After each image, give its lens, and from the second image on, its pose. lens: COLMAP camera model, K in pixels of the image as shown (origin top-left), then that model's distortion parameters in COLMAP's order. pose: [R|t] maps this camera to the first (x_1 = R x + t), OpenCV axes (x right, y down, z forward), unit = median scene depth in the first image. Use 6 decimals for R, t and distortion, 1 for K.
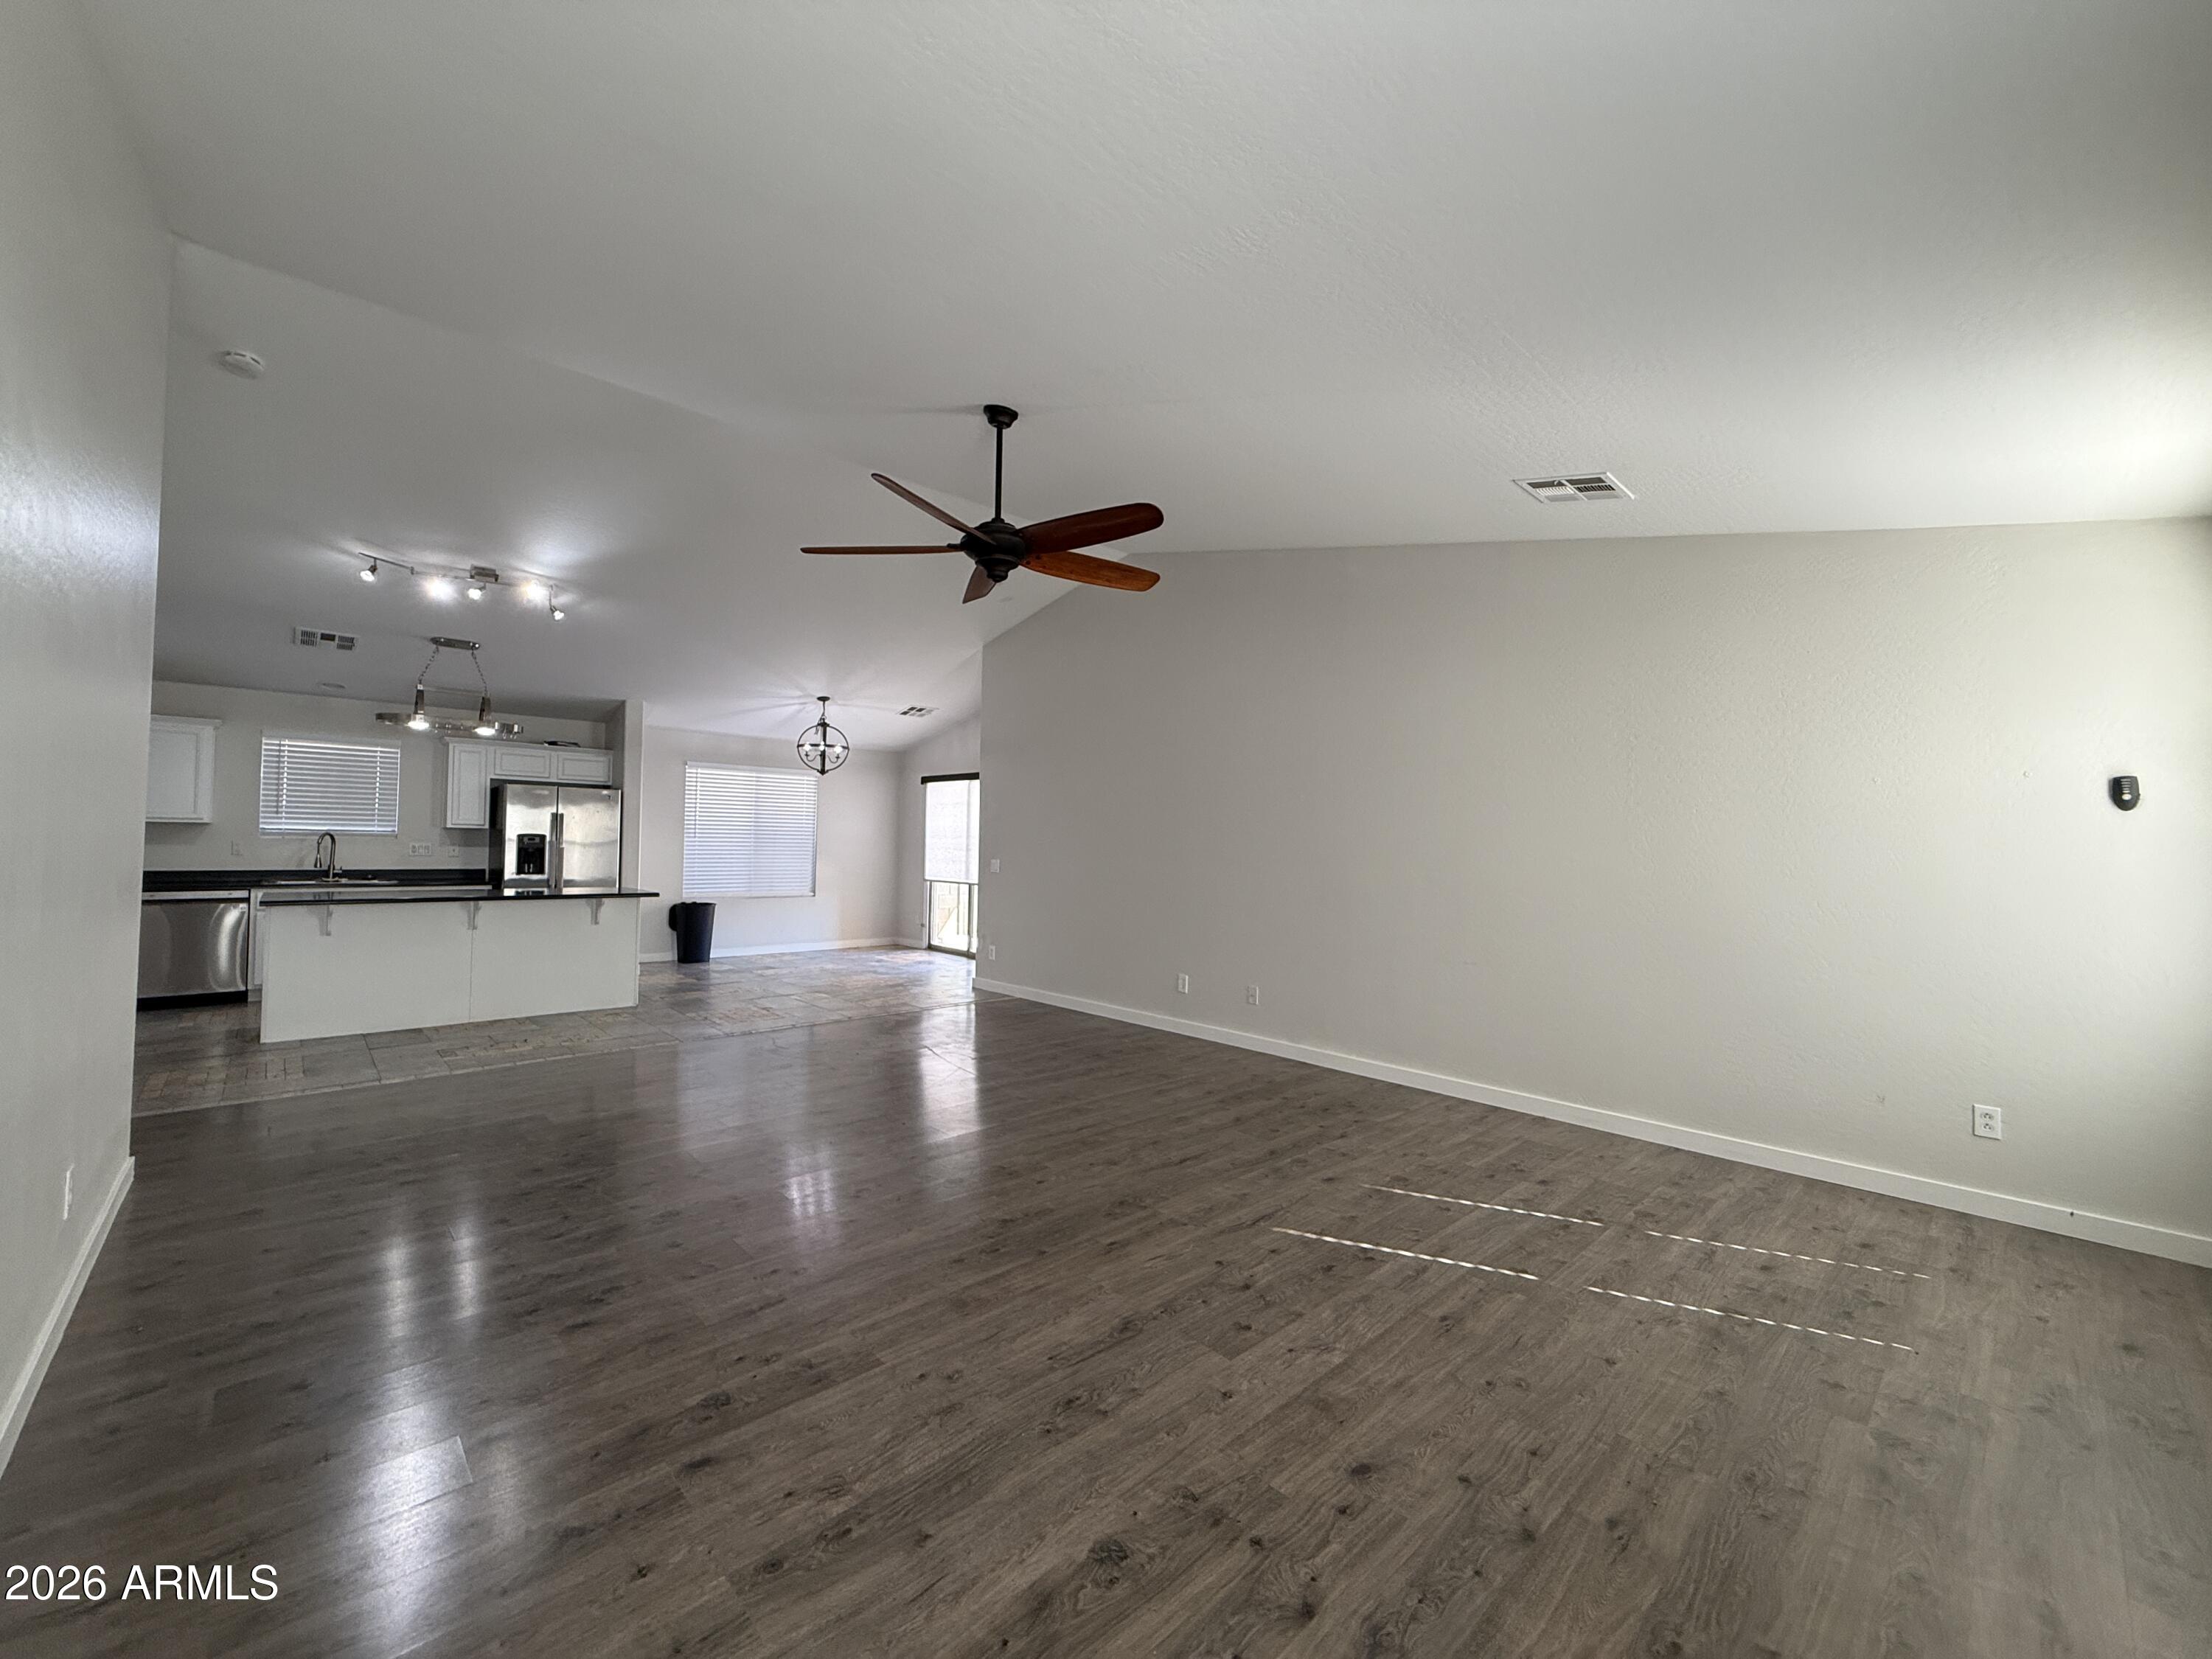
lens RADIAL K [[881.4, 0, 1103.0], [0, 881.4, 823.5], [0, 0, 1]] dist [-0.000108, 0.000709]
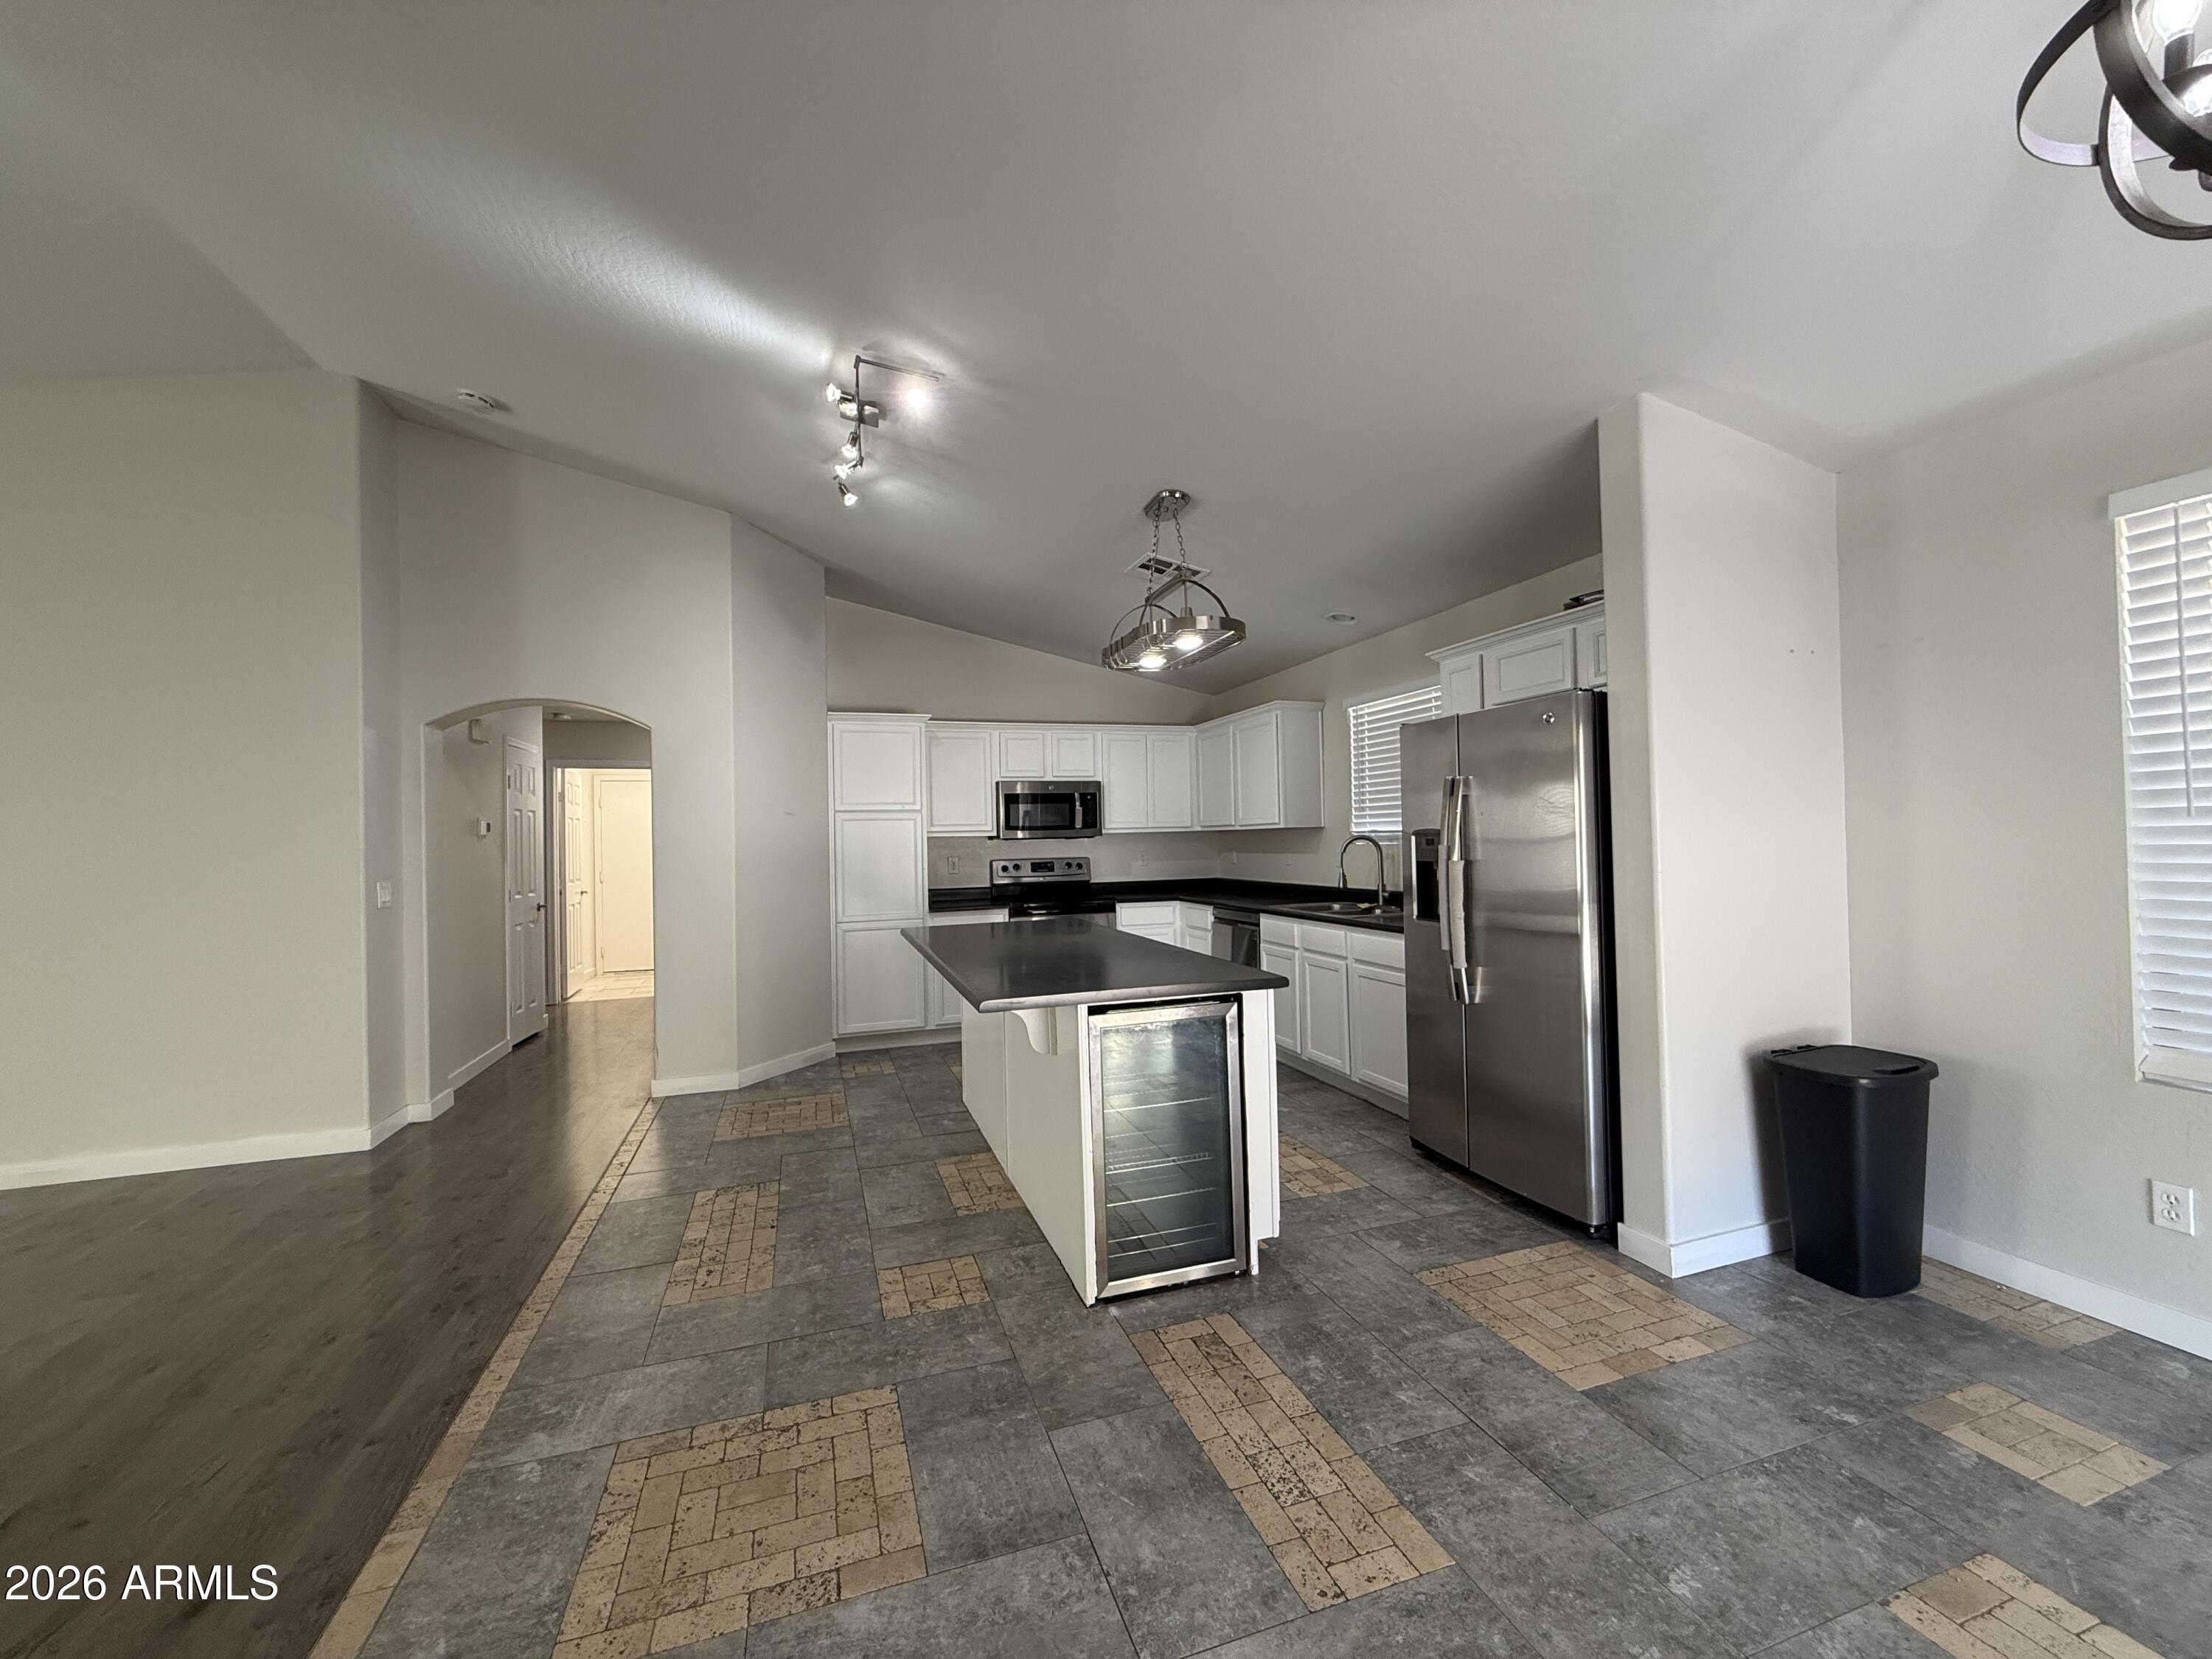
lens RADIAL K [[881.4, 0, 1101.6], [0, 881.4, 826.3], [0, 0, 1]] dist [-0.000108, 0.000709]
pose [[-0.415815, -0.022229, -0.909178, -0.342037], [0.038325, 0.998385, -0.041938, 0.043333], [0.908641, -0.052282, -0.414291, 2.010116]]
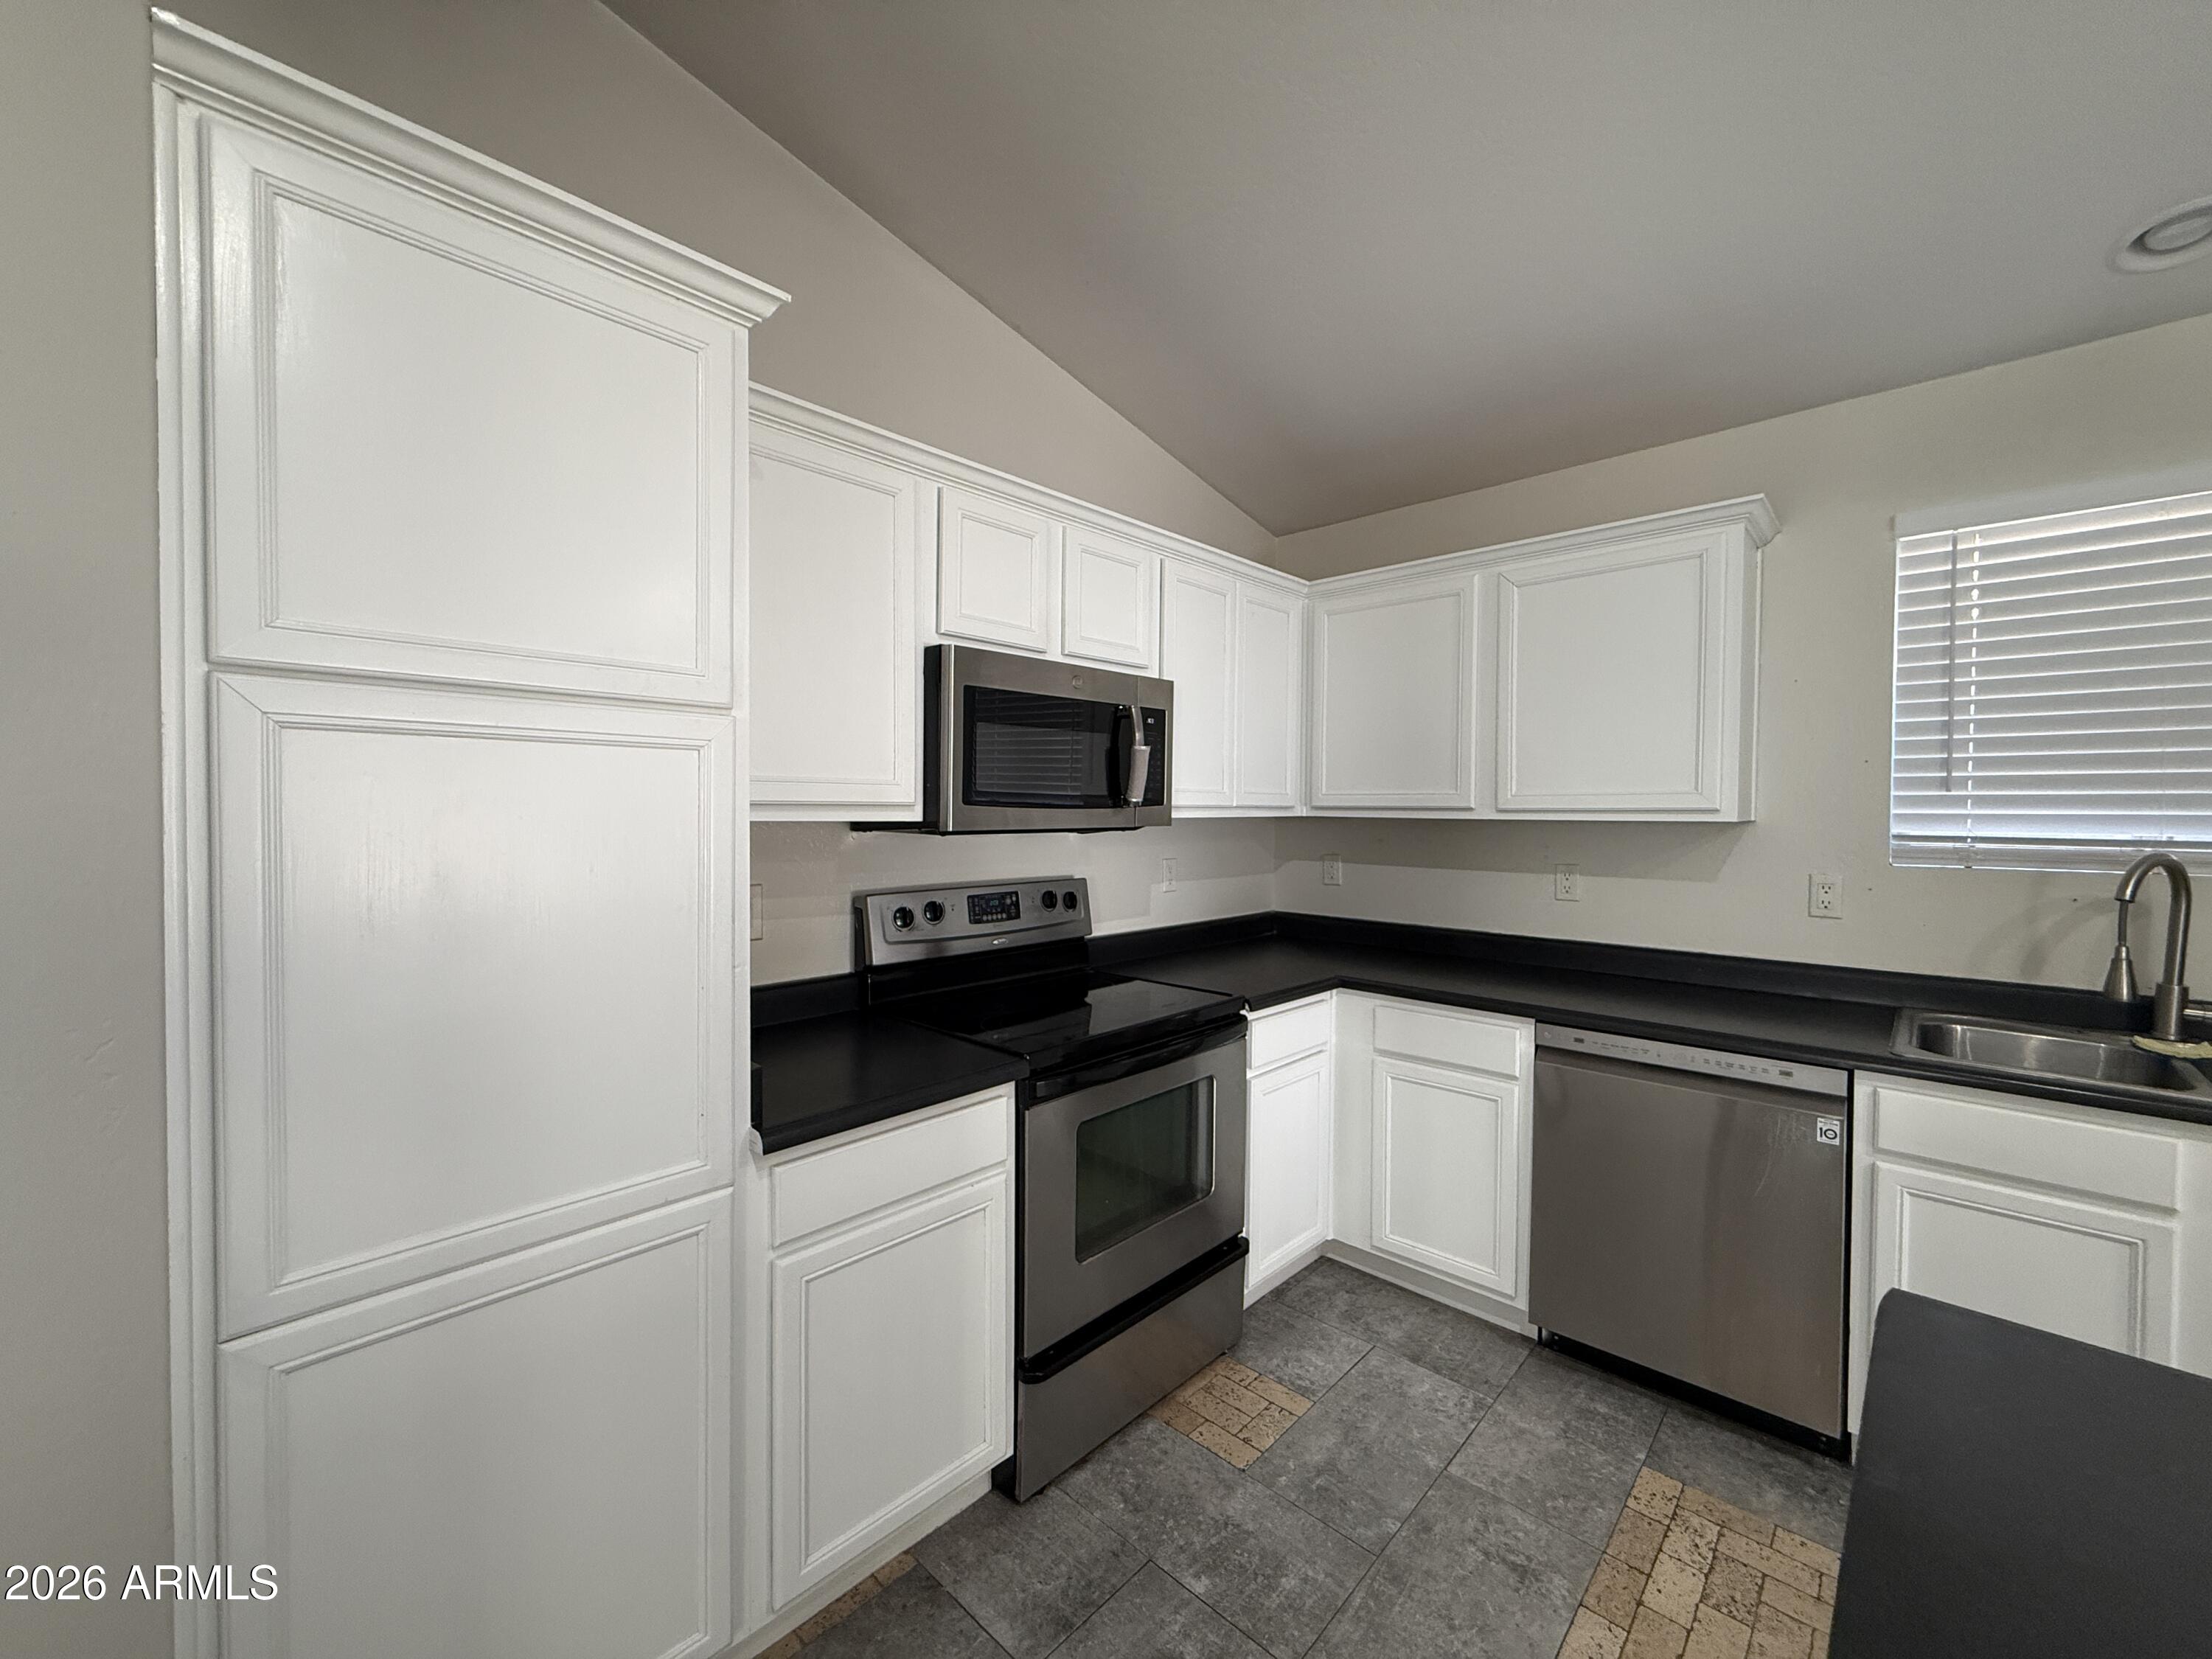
lens RADIAL K [[881.4, 0, 1099.8], [0, 881.4, 831.6], [0, 0, 1]] dist [-0.000108, 0.000709]
pose [[0.058026, 0.007083, -0.998290, -1.191481], [0.022014, 0.999723, 0.008373, -0.008471], [0.998072, -0.022462, 0.057854, 1.266445]]
